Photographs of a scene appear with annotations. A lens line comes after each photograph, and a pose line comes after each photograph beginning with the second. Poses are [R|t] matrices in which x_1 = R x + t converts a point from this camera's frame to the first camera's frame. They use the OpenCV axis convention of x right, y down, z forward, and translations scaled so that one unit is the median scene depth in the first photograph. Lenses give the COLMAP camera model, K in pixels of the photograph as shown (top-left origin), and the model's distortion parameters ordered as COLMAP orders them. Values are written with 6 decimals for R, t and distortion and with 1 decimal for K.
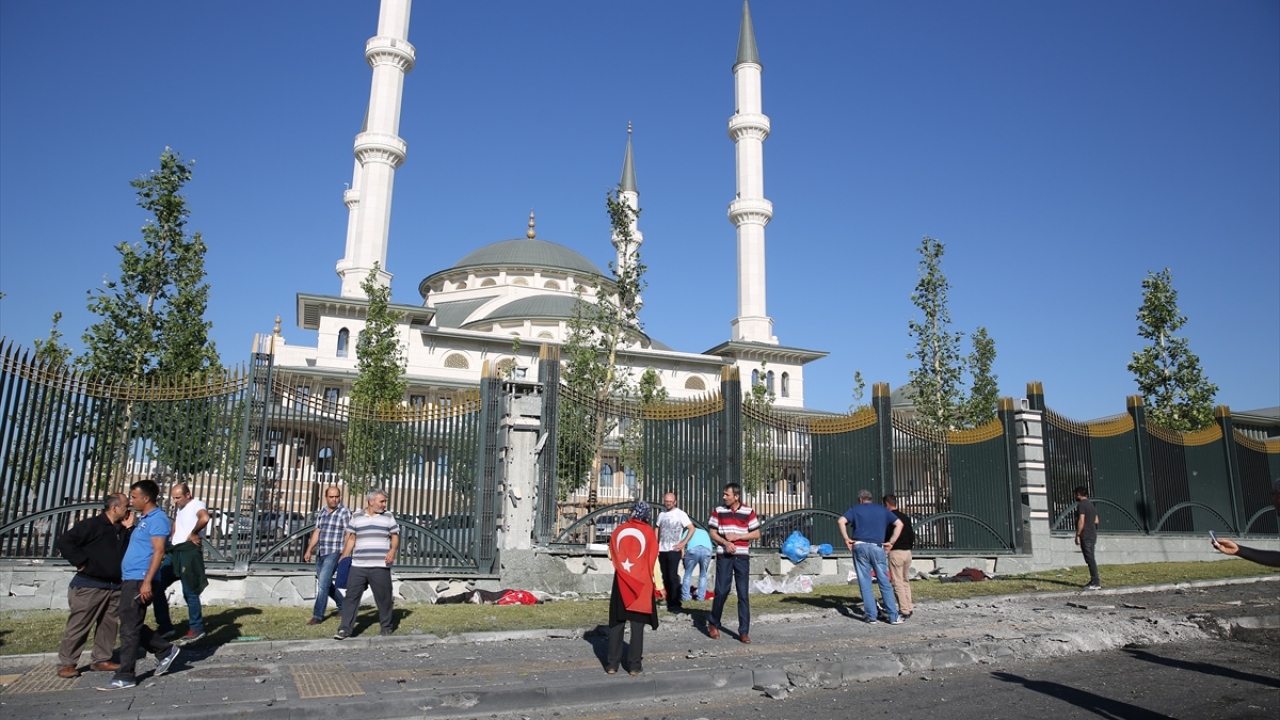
lens RADIAL K [[829.9, 0, 640.0], [0, 829.9, 360.0], [0, 0, 1]] dist [-0.094991, -0.000335]
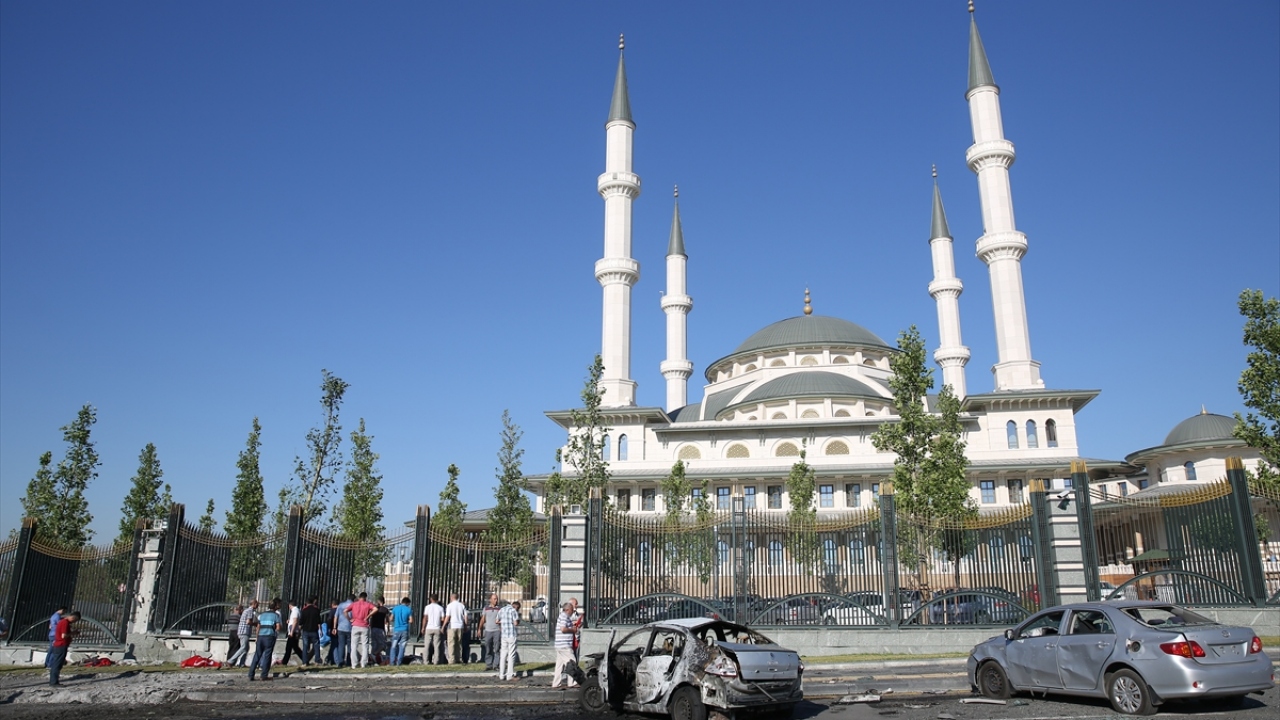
lens RADIAL K [[844.9, 0, 640.0], [0, 844.9, 360.0], [0, 0, 1]] dist [-0.070597, 0.000685]
pose [[0.853680, -0.161074, -0.495264, 0.234188], [0.120917, 0.986285, -0.112346, -0.000985], [0.506567, 0.036022, 0.861448, 0.011323]]
